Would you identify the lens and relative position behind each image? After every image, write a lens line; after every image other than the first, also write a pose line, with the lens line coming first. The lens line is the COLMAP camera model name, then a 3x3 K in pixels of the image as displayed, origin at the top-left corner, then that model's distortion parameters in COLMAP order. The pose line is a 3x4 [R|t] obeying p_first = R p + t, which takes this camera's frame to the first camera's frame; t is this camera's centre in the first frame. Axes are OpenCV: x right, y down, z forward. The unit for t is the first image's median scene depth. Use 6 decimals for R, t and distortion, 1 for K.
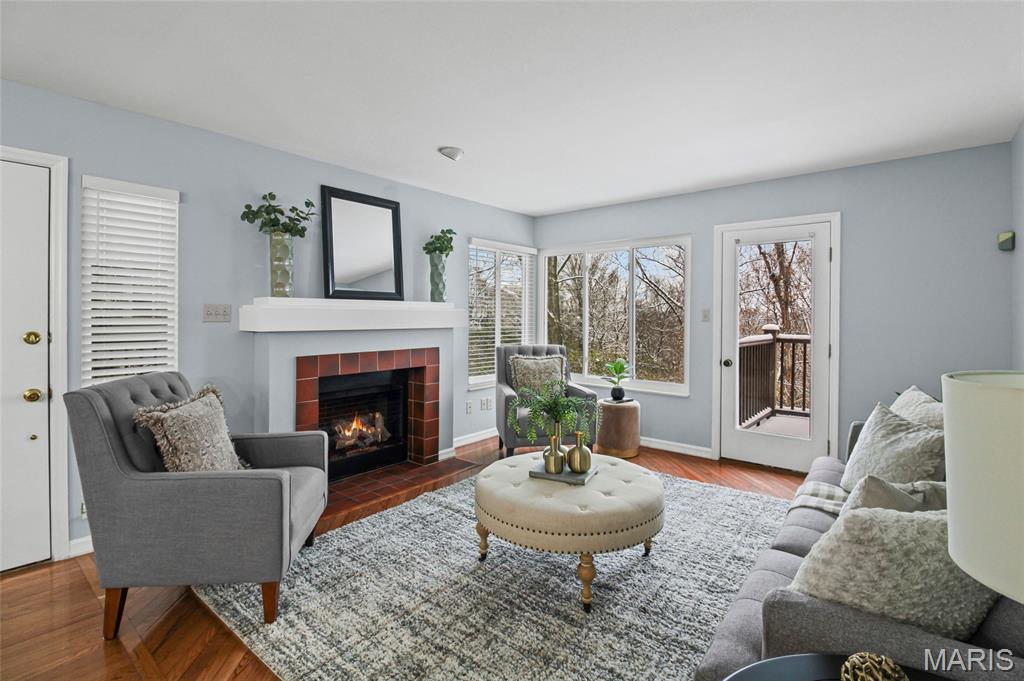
lens RADIAL K [[476.1, 0, 540.3], [0, 476.1, 317.9], [0, 0, 1]] dist [-0.001730, -0.002433]
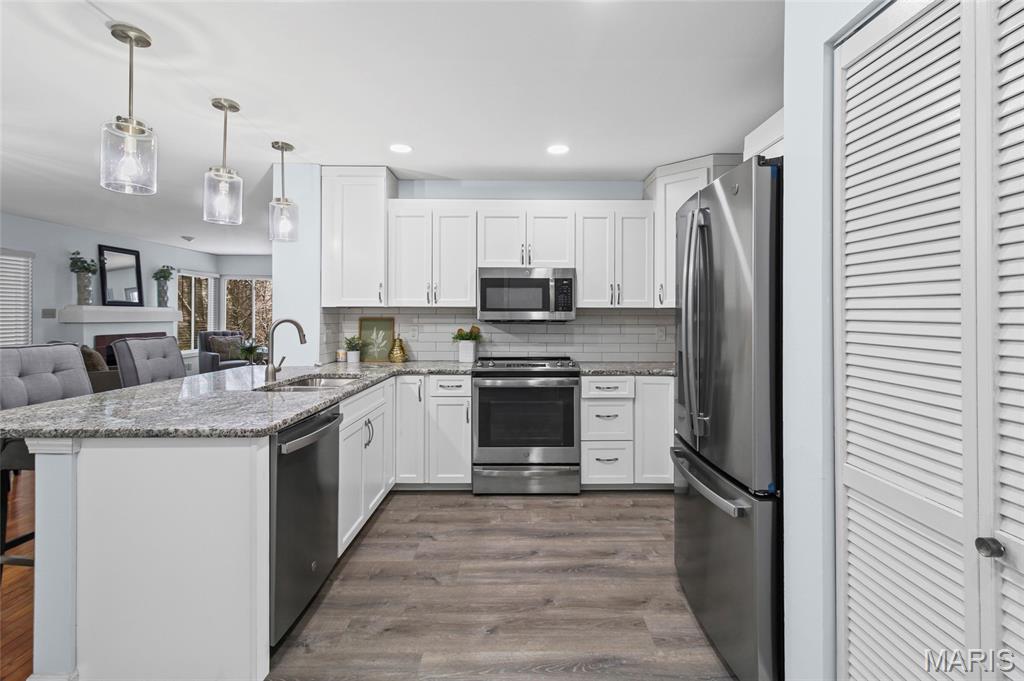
lens RADIAL K [[476.1, 0, 518.5], [0, 476.1, 316.3], [0, 0, 1]] dist [-0.001730, -0.002433]
pose [[0.796903, -0.001751, 0.604104, -0.248277], [-0.000158, 0.999995, 0.003106, -0.004041], [-0.604107, -0.002571, 0.796899, -1.340972]]
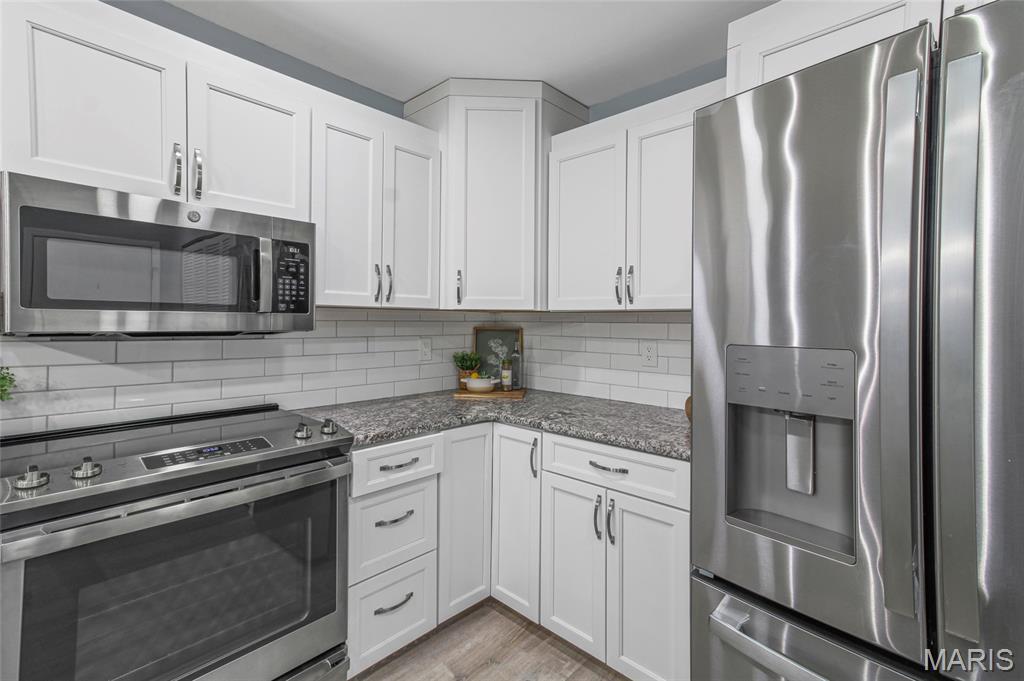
lens RADIAL K [[476.1, 0, 540.6], [0, 476.1, 318.9], [0, 0, 1]] dist [-0.001730, -0.002433]
pose [[0.080963, 0.001708, 0.996716, -0.040991], [-0.010917, 0.999940, -0.000827, -0.006948], [-0.996657, -0.010815, 0.080976, -0.943454]]
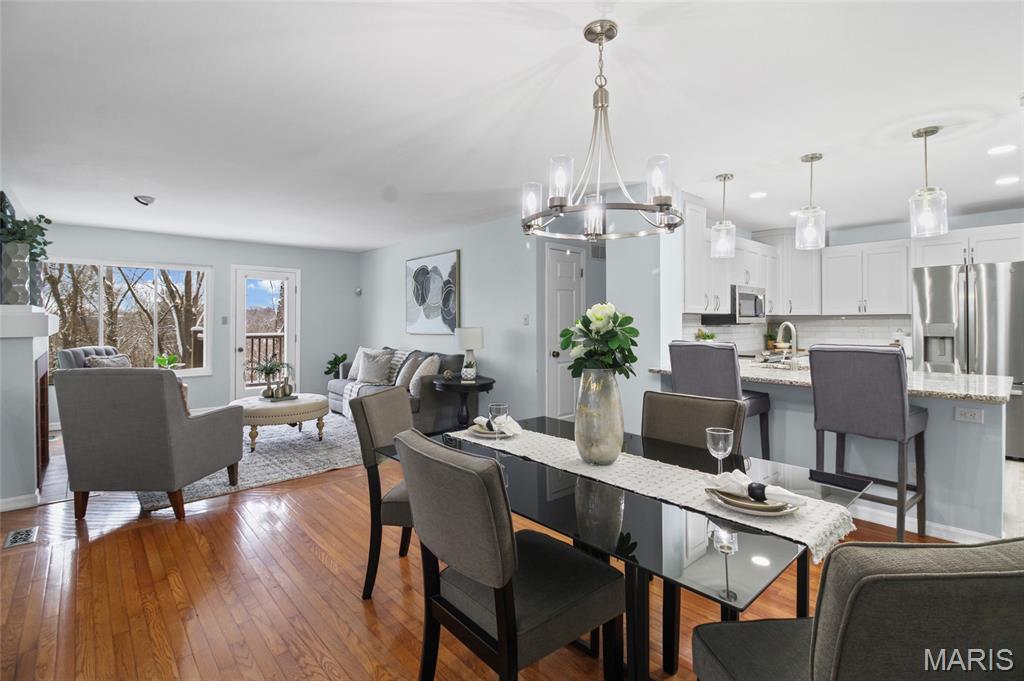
lens RADIAL K [[476.1, 0, 511.0], [0, 476.1, 313.3], [0, 0, 1]] dist [-0.001730, -0.002433]
pose [[0.167949, 0.011367, 0.985730, -1.127301], [0.001690, 0.999929, -0.011818, -0.009212], [-0.985794, 0.003651, 0.167918, -0.205033]]
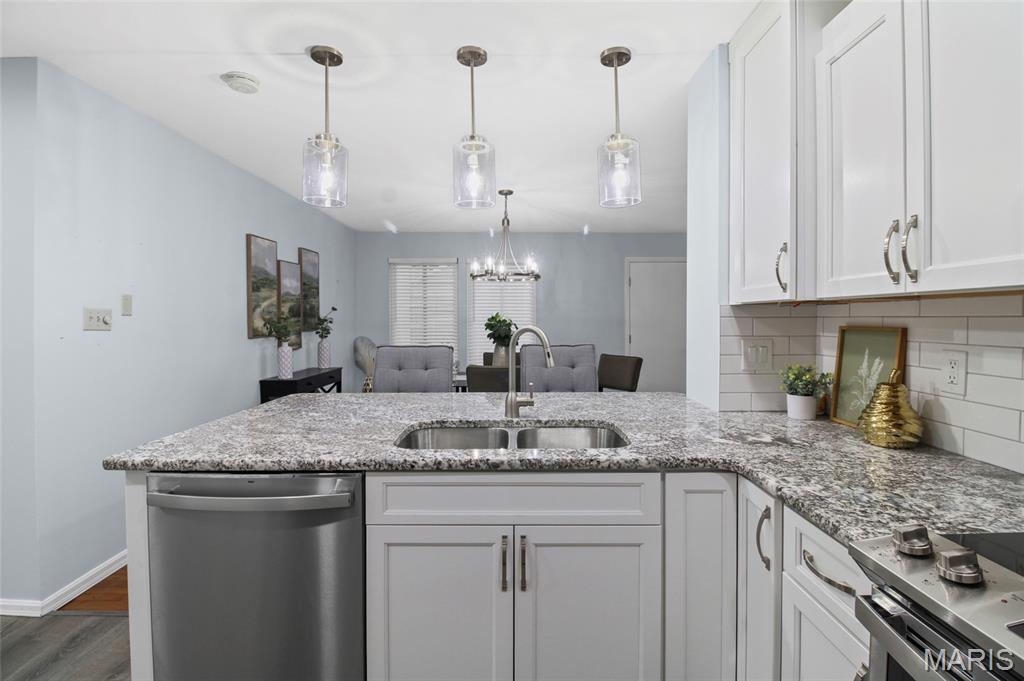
lens RADIAL K [[476.1, 0, 506.7], [0, 476.1, 324.2], [0, 0, 1]] dist [-0.001730, -0.002433]
pose [[0.609994, 0.005581, -0.792386, 0.234622], [0.003840, 0.999943, 0.009999, -0.005097], [0.792397, -0.009142, 0.609938, -0.888301]]
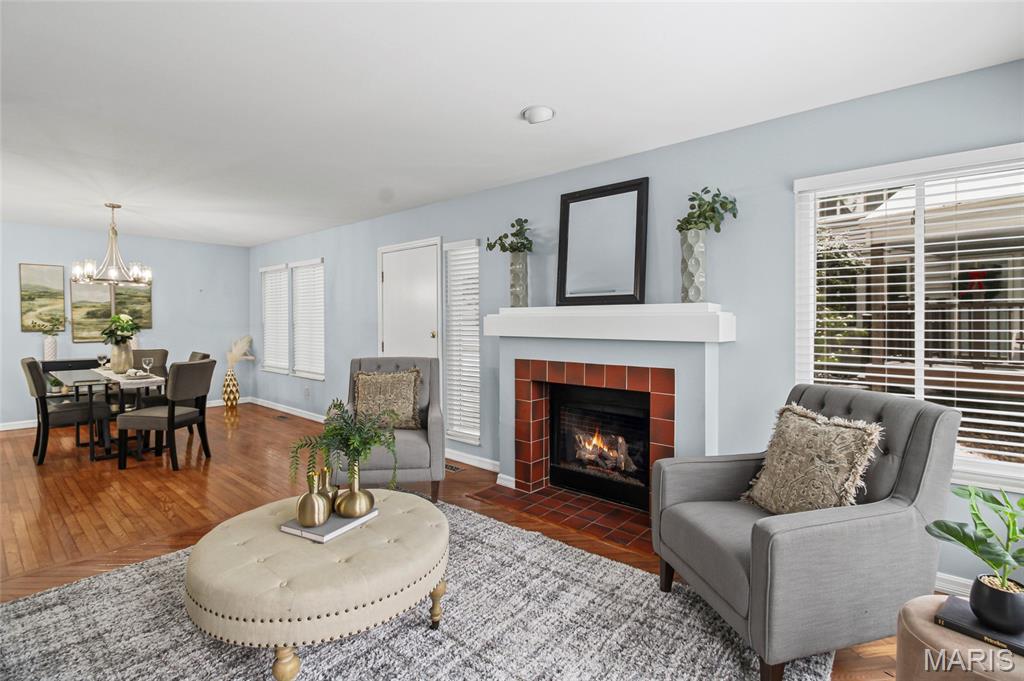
lens RADIAL K [[476.1, 0, 486.9], [0, 476.1, 329.5], [0, 0, 1]] dist [-0.001730, -0.002433]
pose [[-0.070549, 0.011427, -0.997443, 0.516148], [-0.006255, 0.999910, 0.011898, -0.002084], [0.997489, 0.007078, -0.070471, 0.825244]]
